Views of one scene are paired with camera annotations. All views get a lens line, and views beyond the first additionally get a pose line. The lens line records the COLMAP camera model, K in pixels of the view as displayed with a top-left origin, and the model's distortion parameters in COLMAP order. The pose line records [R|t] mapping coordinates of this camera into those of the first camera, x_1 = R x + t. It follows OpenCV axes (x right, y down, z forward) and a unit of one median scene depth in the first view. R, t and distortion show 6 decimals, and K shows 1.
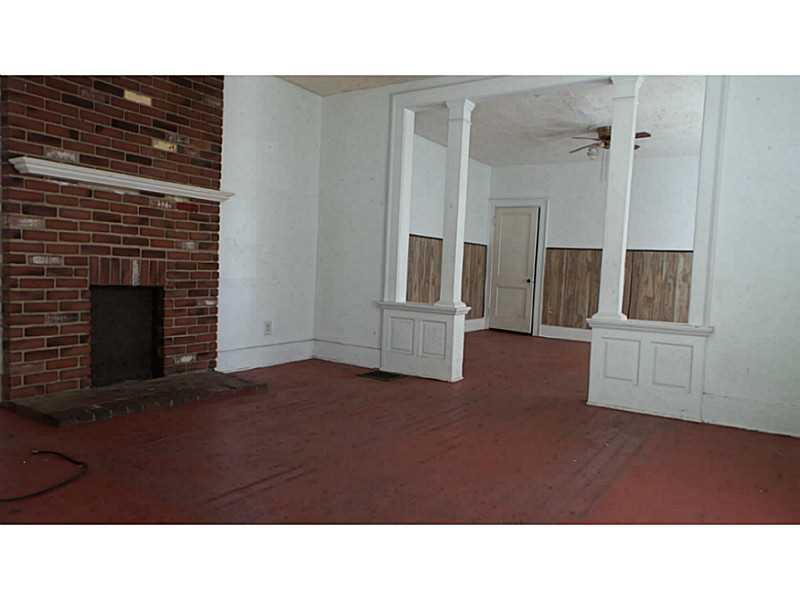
lens RADIAL K [[550.6, 0, 400.0], [0, 550.6, 300.2], [0, 0, 1]] dist [0.004178, 0.004191]
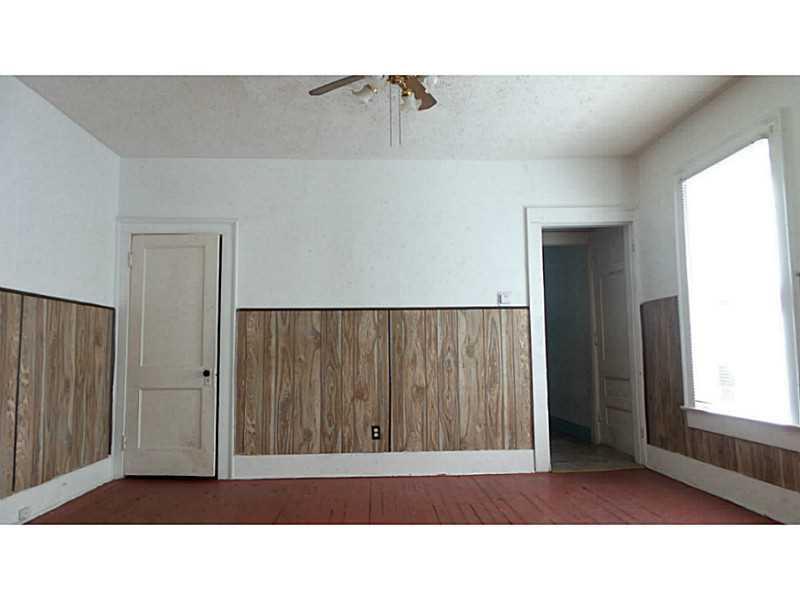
lens RADIAL K [[550.6, 0, 399.2], [0, 550.6, 303.2], [0, 0, 1]] dist [0.004178, 0.004191]
pose [[0.813832, -0.001317, 0.581099, 0.081880], [0.085974, 0.989265, -0.118164, -0.023477], [-0.574705, 0.146125, 0.805209, 0.476932]]
